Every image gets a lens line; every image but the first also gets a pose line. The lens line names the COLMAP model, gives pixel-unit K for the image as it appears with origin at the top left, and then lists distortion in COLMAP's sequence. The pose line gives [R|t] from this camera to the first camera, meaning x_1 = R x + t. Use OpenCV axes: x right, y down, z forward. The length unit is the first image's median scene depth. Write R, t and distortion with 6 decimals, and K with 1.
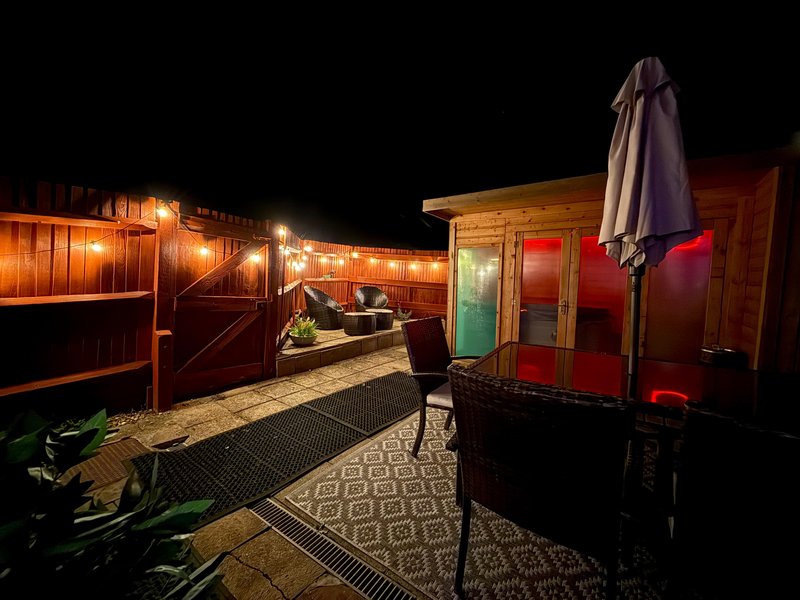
lens RADIAL K [[316.4, 0, 399.1], [0, 316.4, 297.8], [0, 0, 1]] dist [0.005975, 0.000629]
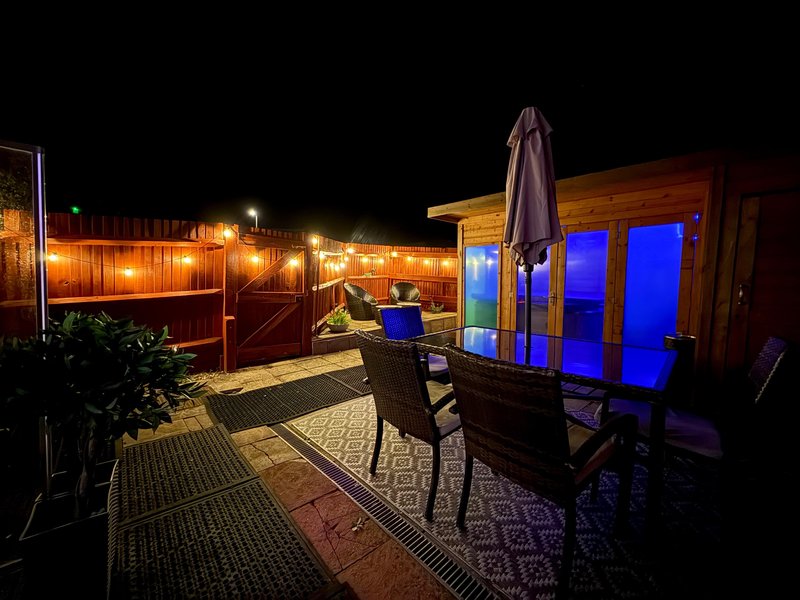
lens RADIAL K [[316.4, 0, 401.0], [0, 316.4, 299.3], [0, 0, 1]] dist [0.005975, 0.000629]
pose [[0.979835, -0.006927, -0.199688, 0.270834], [0.010588, 0.999795, 0.017268, 0.008958], [0.199528, -0.019034, 0.979707, -0.216726]]
